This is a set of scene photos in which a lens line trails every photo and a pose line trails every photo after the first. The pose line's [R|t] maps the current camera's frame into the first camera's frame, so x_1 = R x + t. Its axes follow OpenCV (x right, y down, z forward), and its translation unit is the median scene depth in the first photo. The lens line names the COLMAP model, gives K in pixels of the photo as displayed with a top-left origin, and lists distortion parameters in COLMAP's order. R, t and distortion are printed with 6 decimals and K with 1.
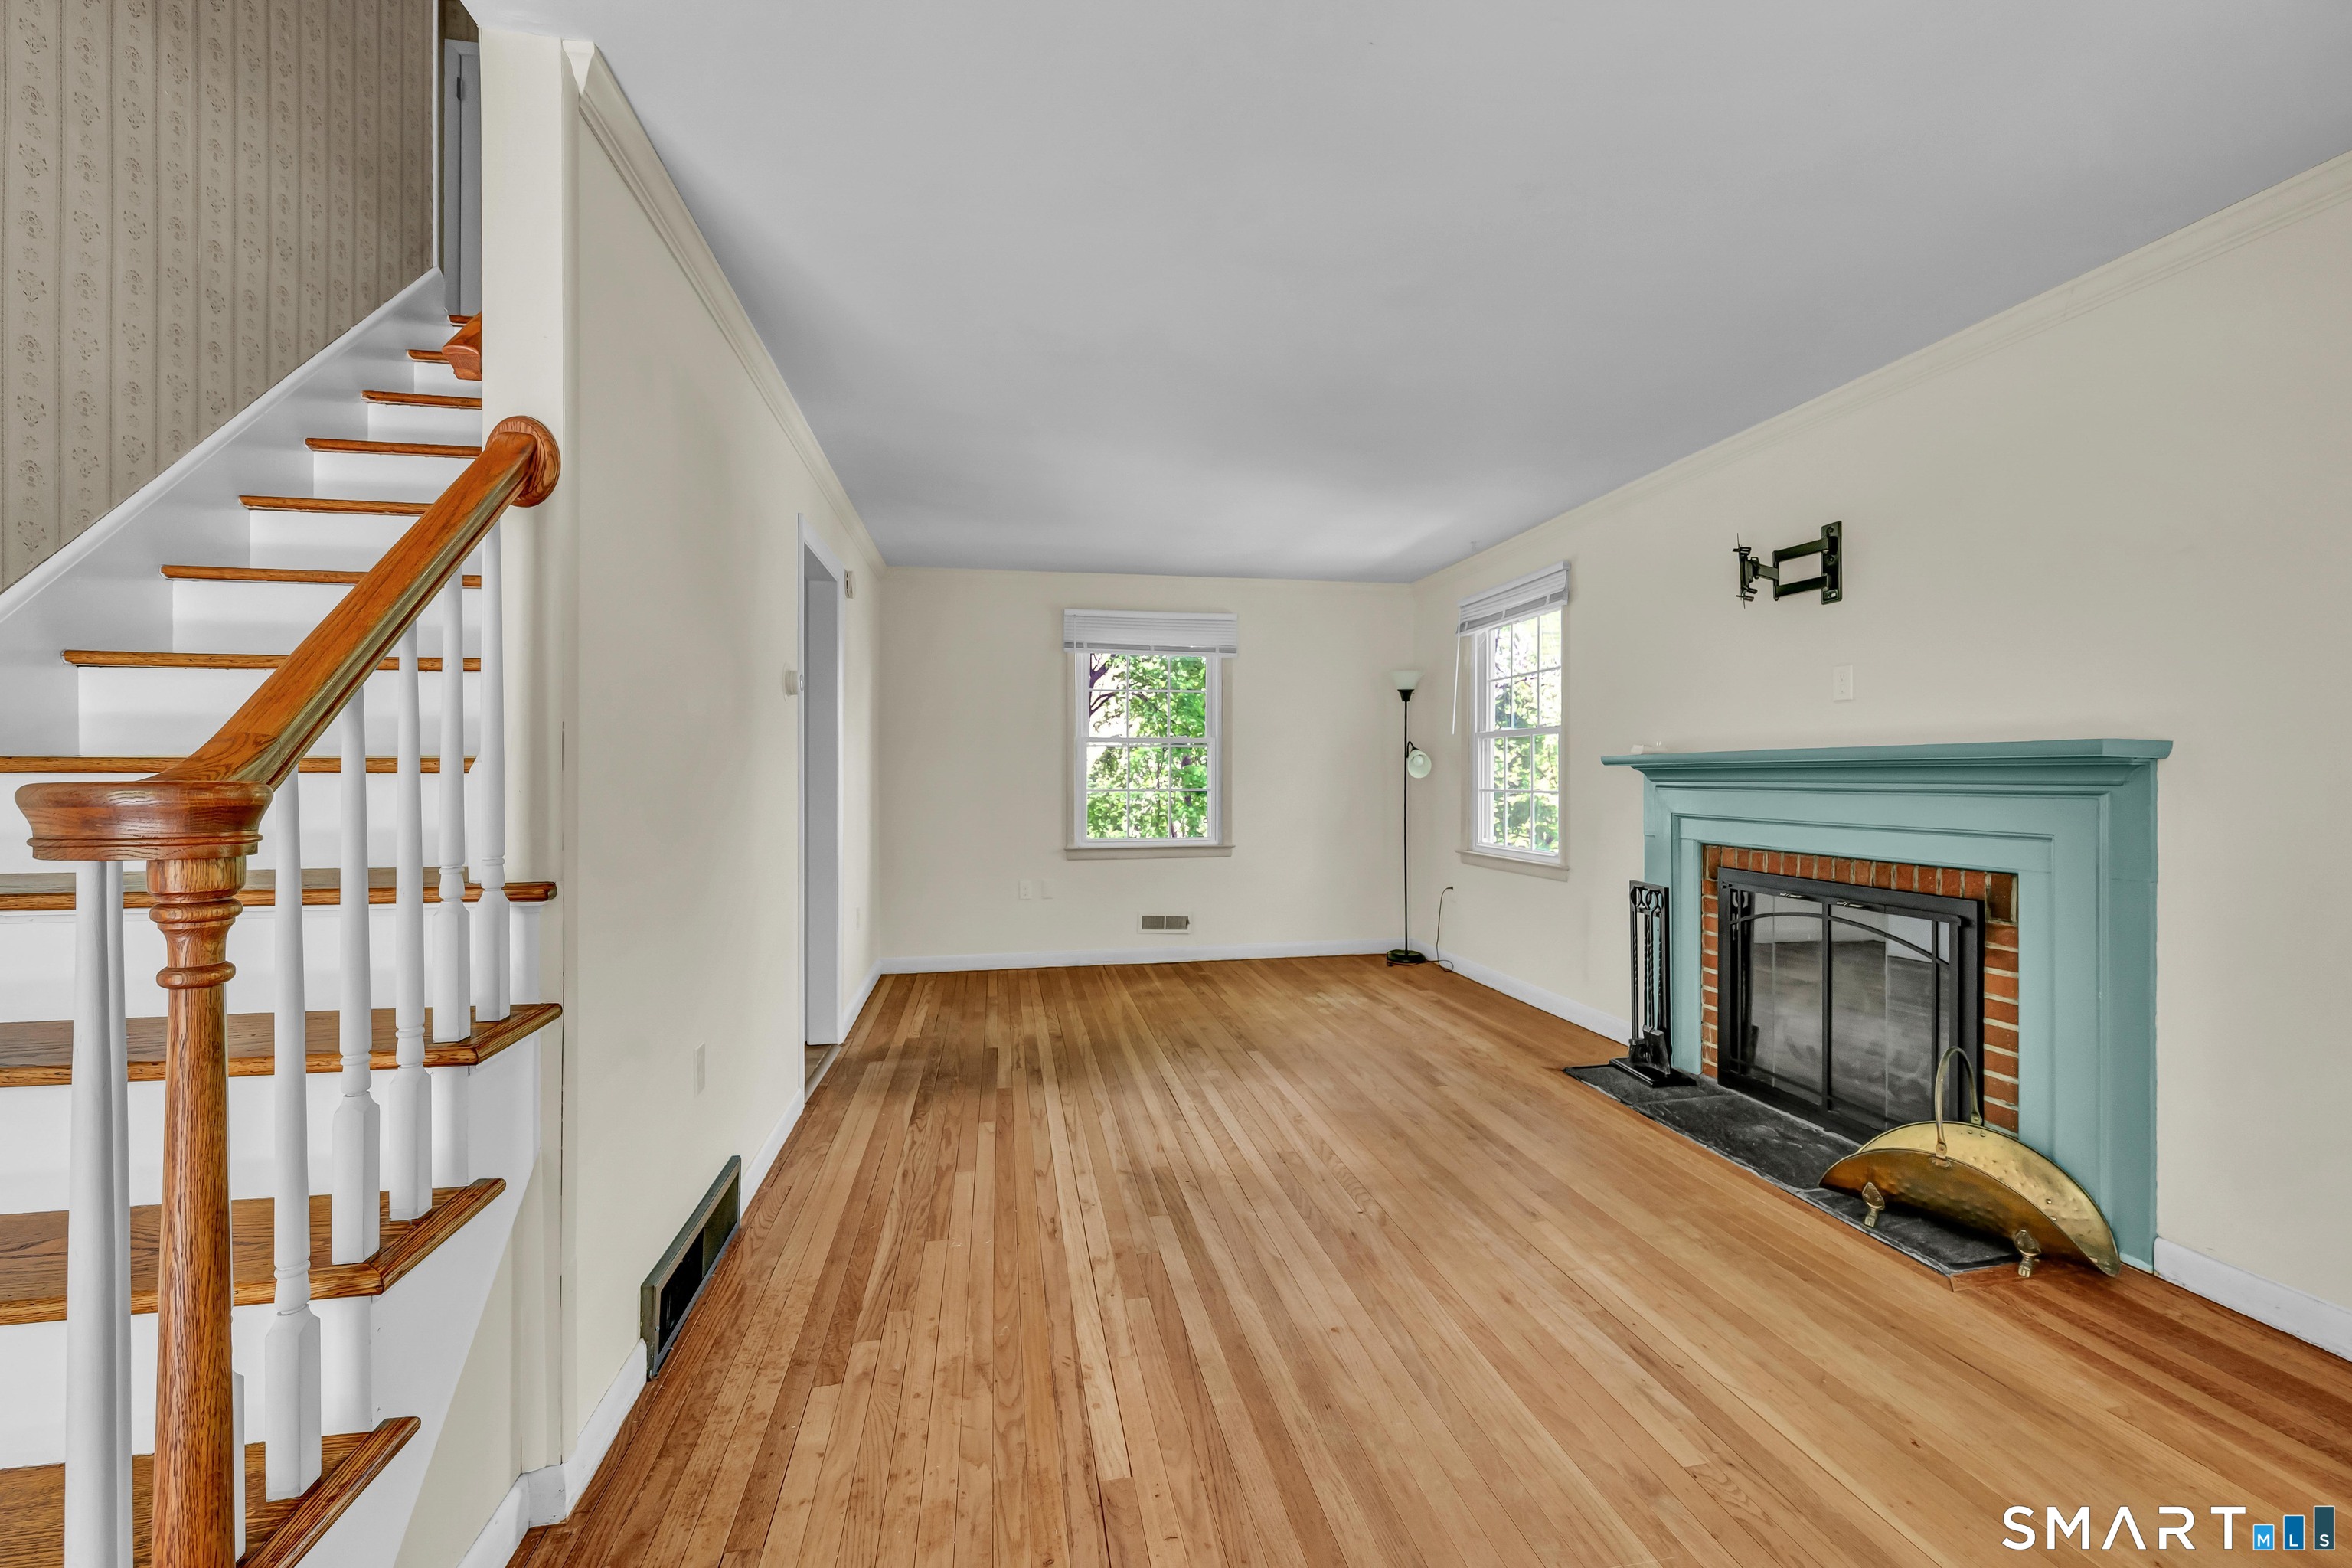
lens RADIAL K [[930.8, 0, 1178.9], [0, 930.8, 766.2], [0, 0, 1]] dist [-0.000603, -0.000182]
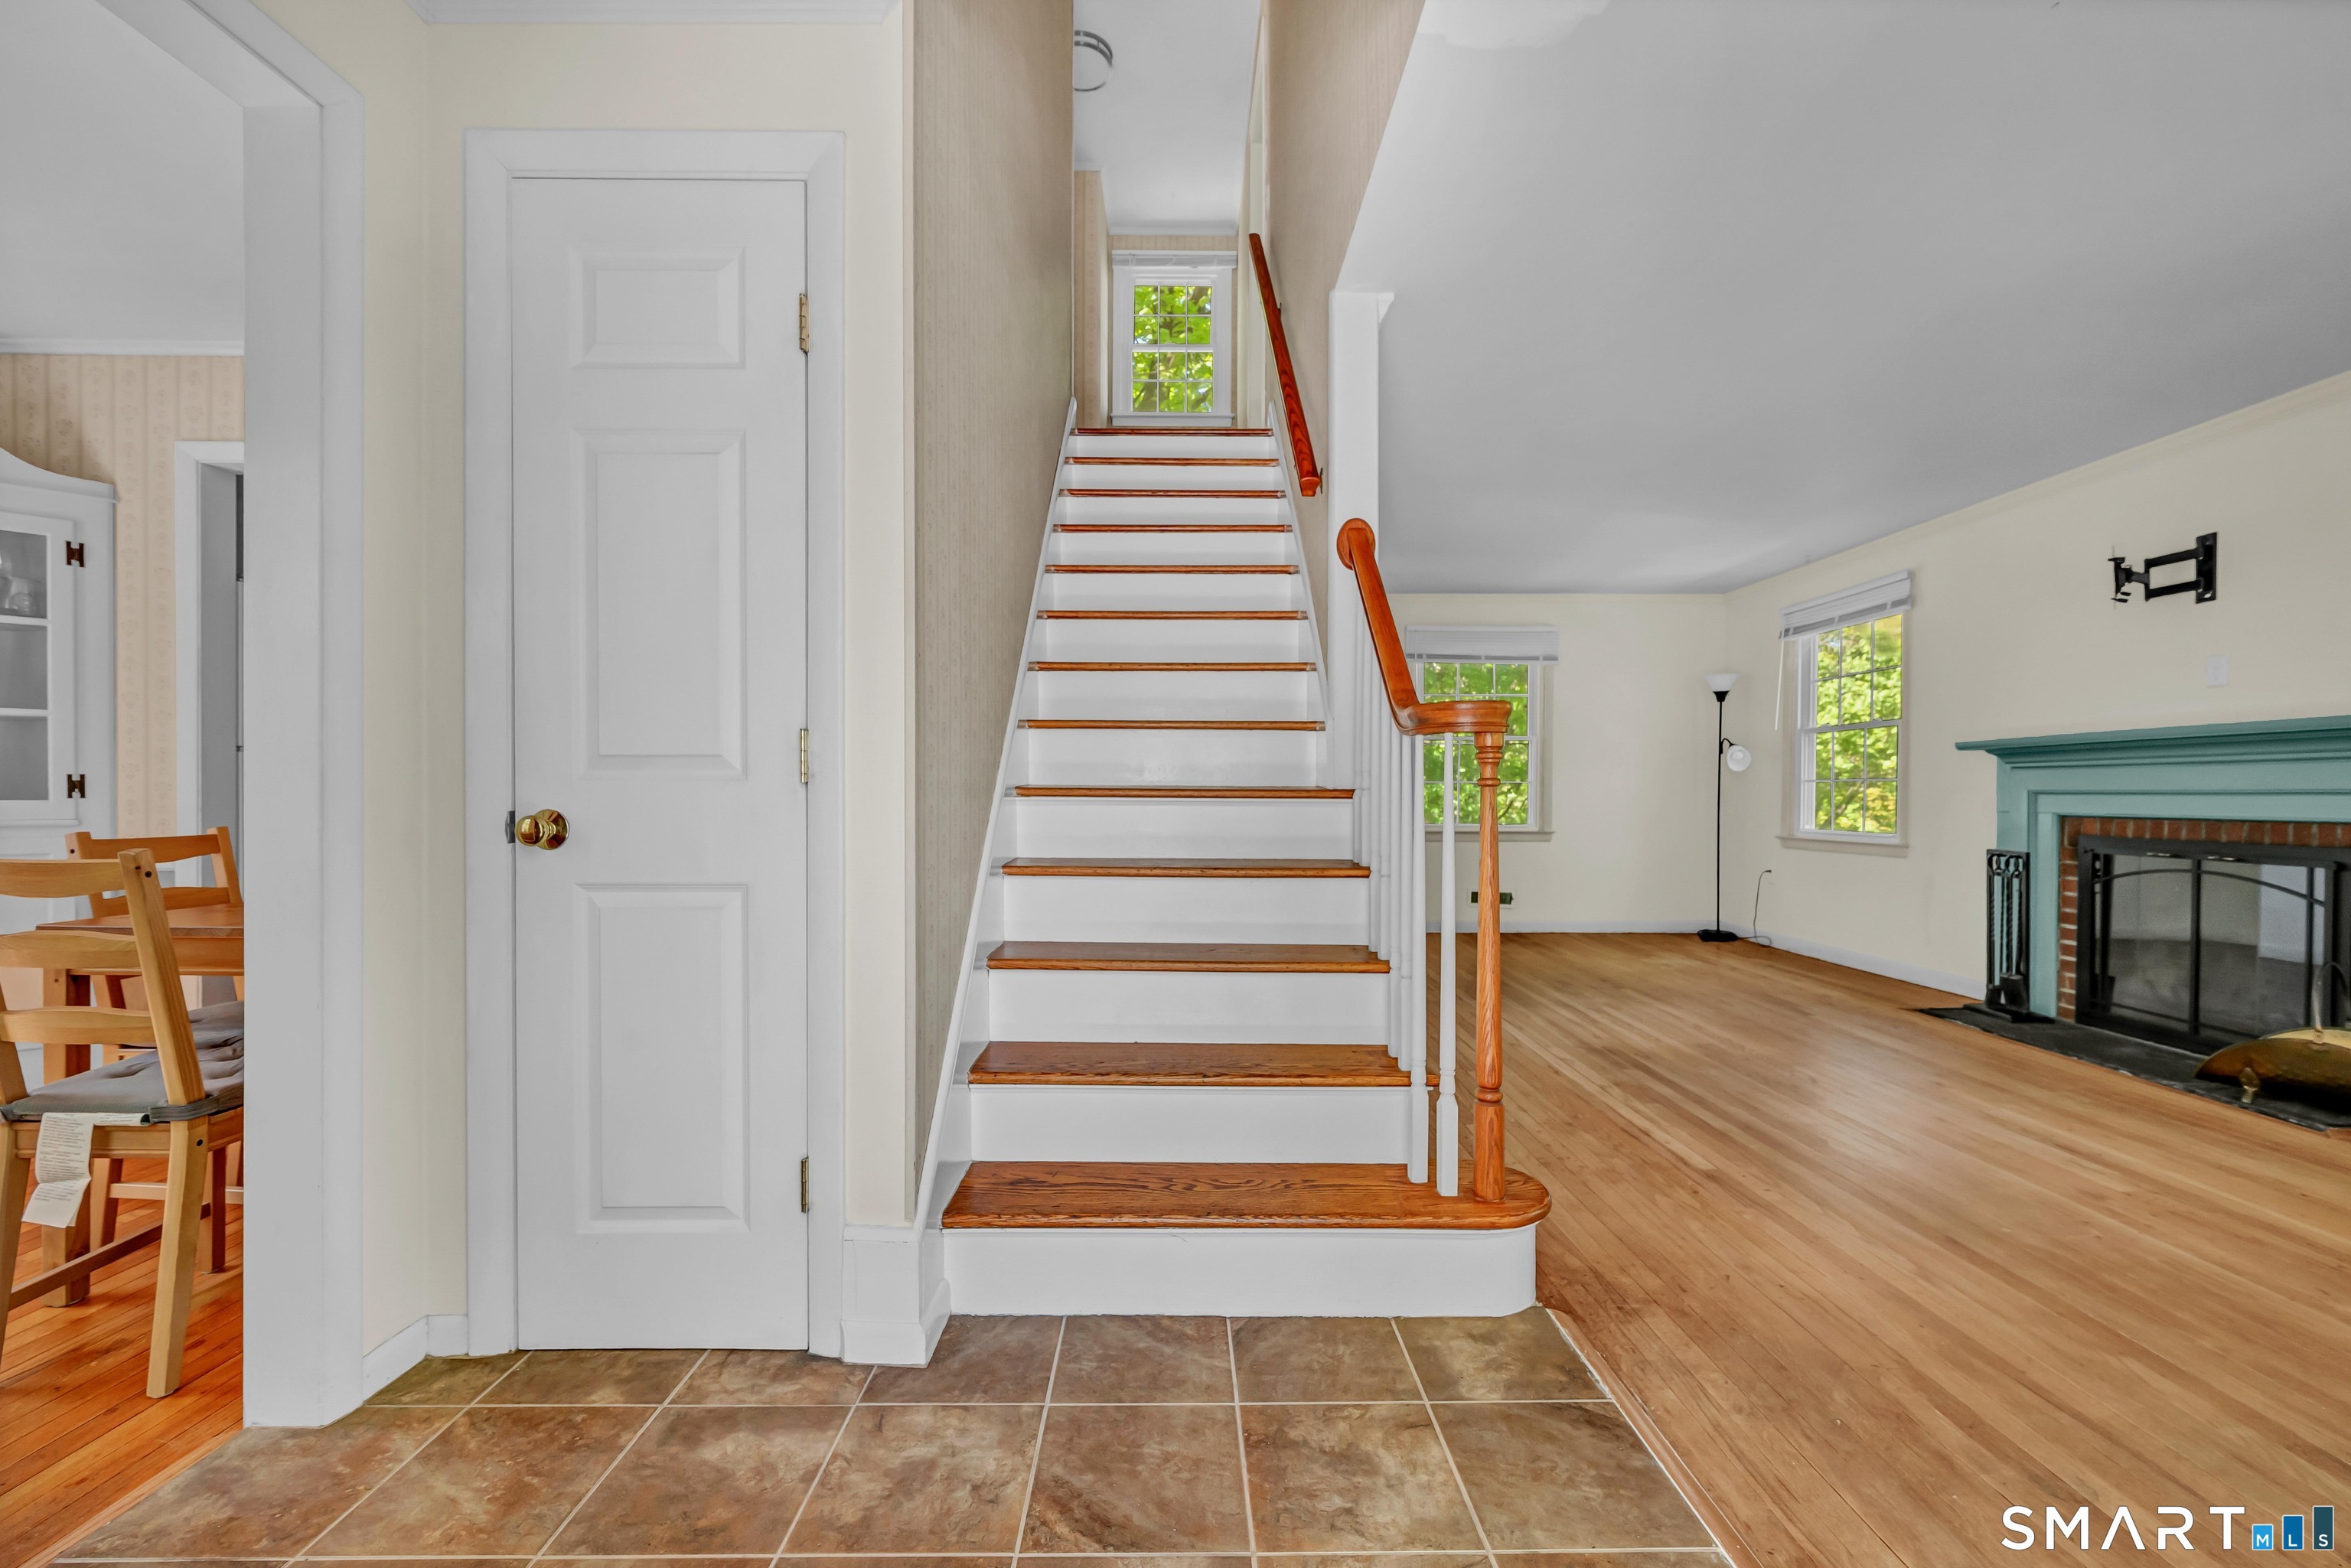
lens RADIAL K [[930.4, 0, 1199.0], [0, 930.4, 796.3], [0, 0, 1]] dist [-0.000603, -0.000182]
pose [[0.984975, 0.005577, -0.172607, -0.375075], [-0.003245, 0.999900, 0.013789, 0.061392], [0.172667, -0.013021, 0.984894, -0.407459]]
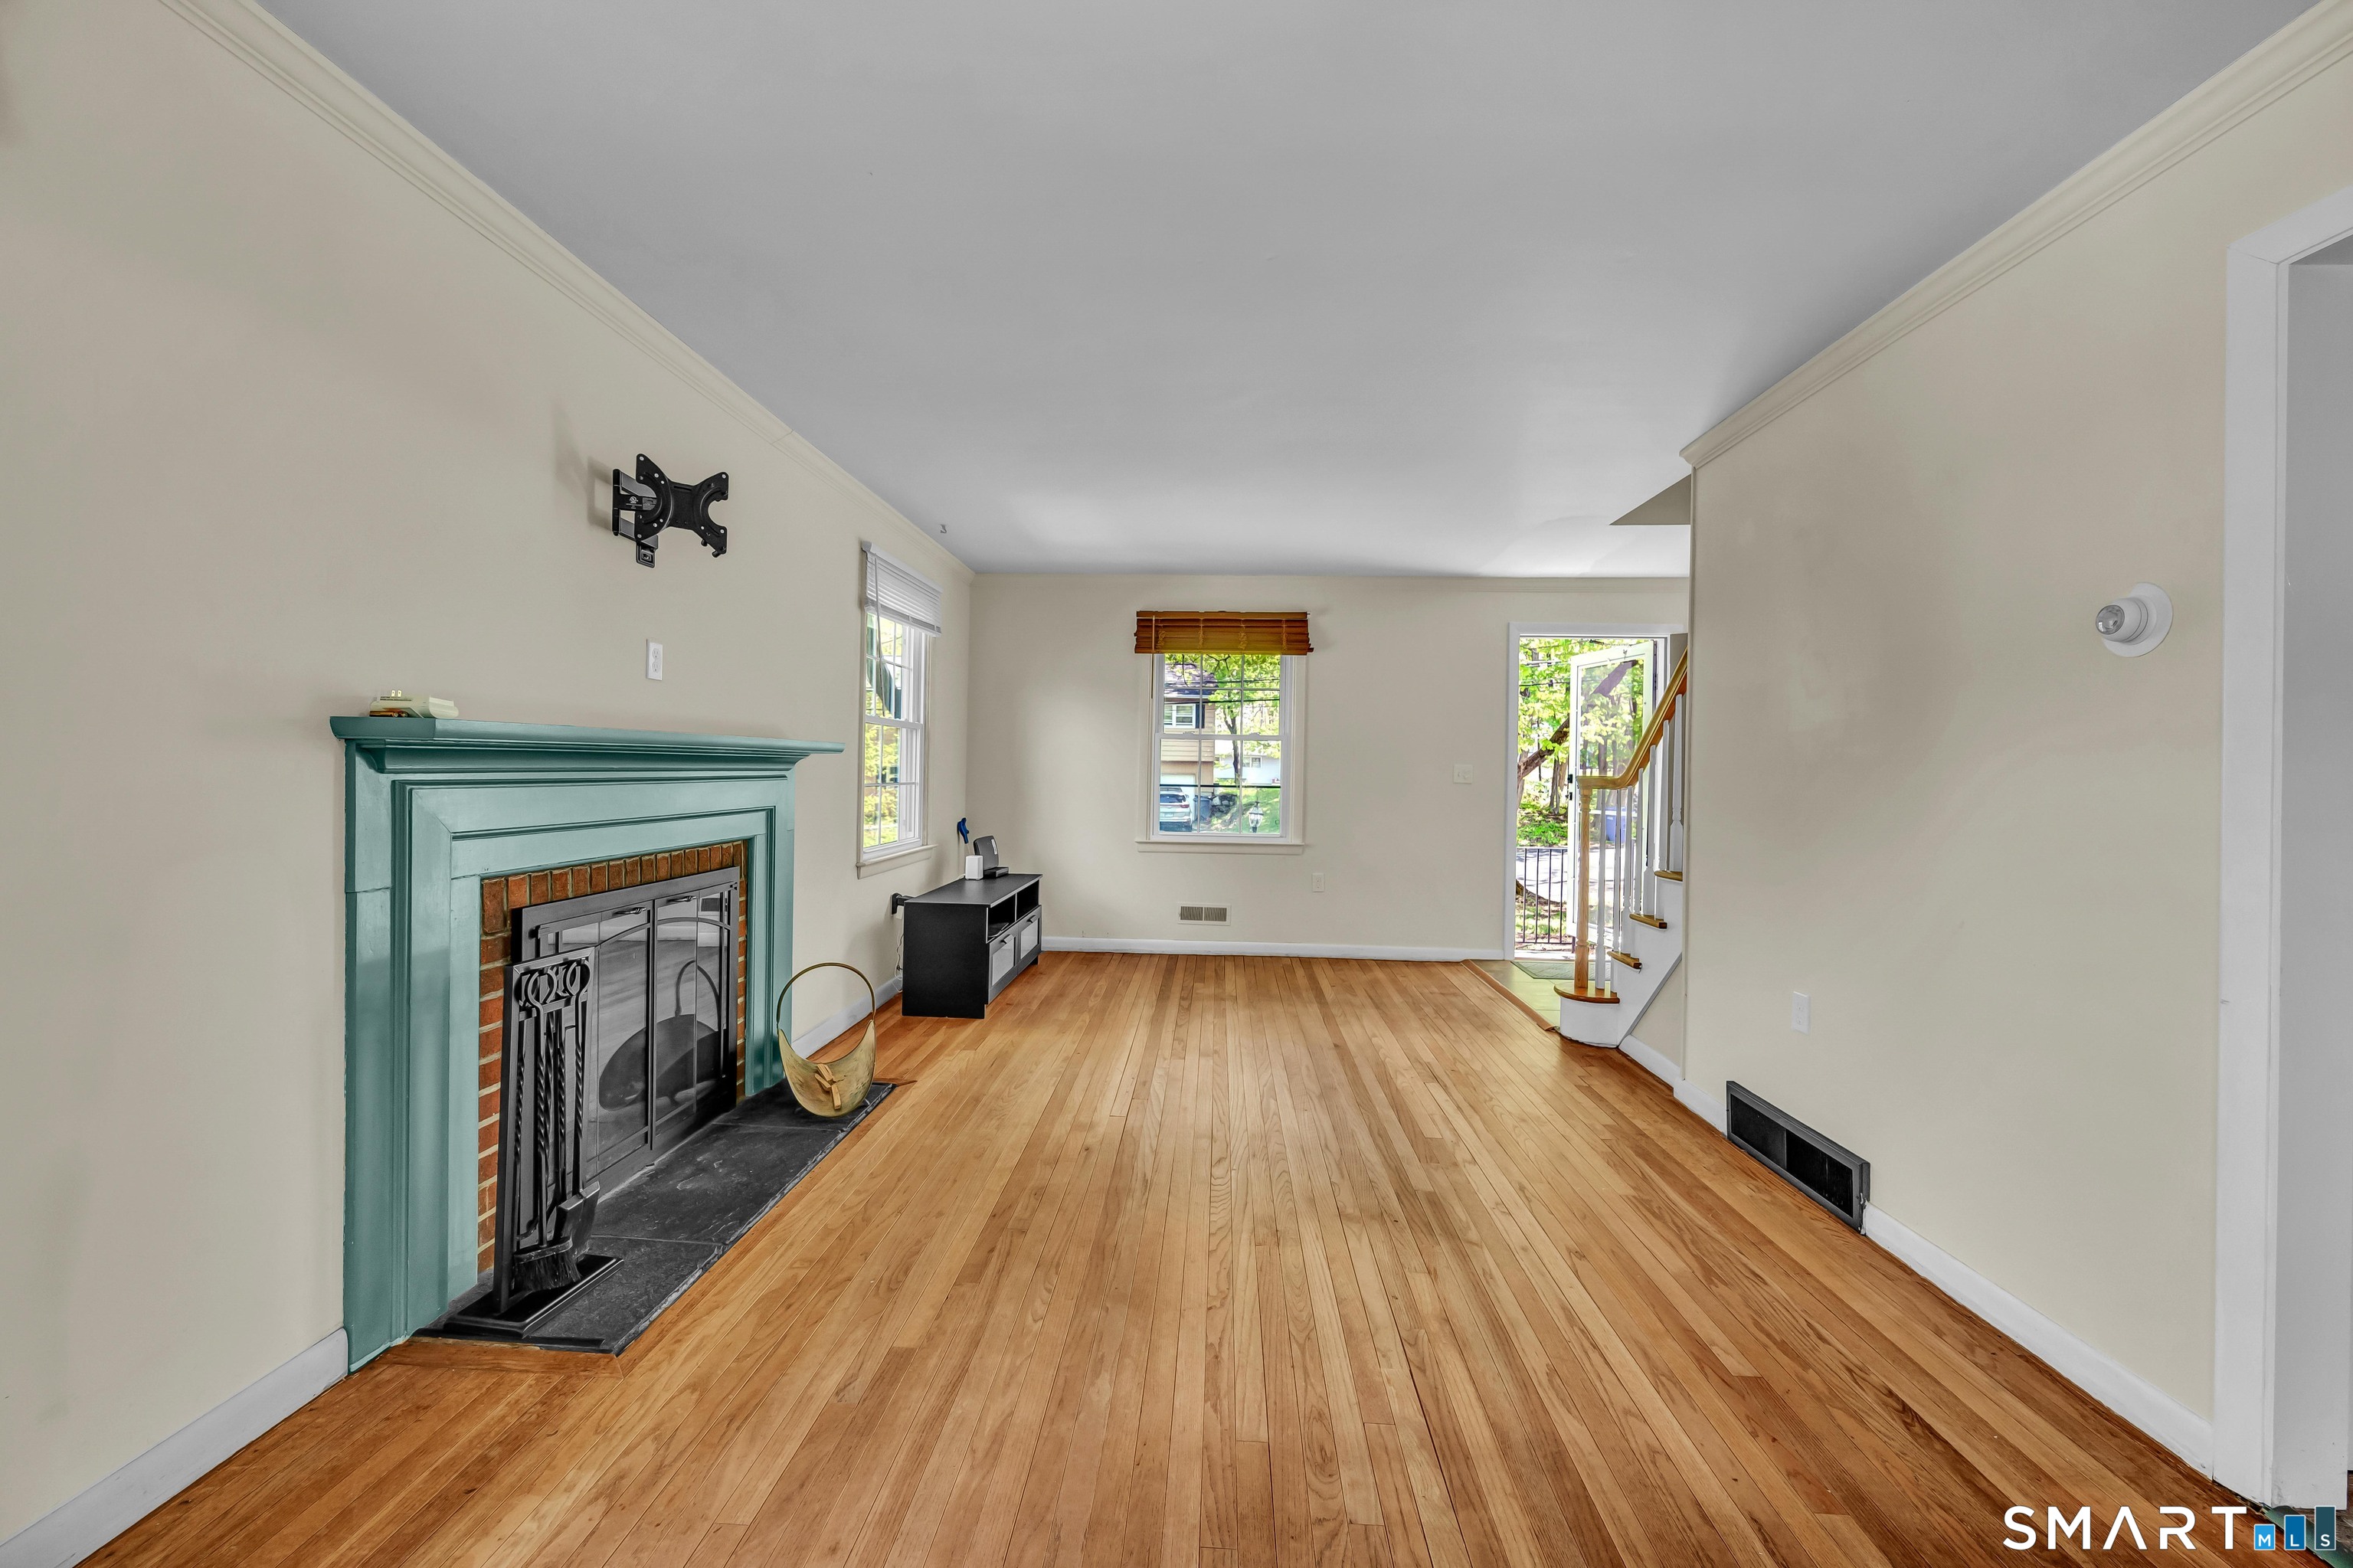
lens RADIAL K [[931.2, 0, 1171.4], [0, 931.2, 773.6], [0, 0, 1]] dist [-0.000603, -0.000182]
pose [[-0.971870, -0.014858, 0.235049, 0.014925], [-0.016167, 0.999863, -0.003646, 0.017011], [-0.234962, -0.007343, -0.971977, 1.919060]]
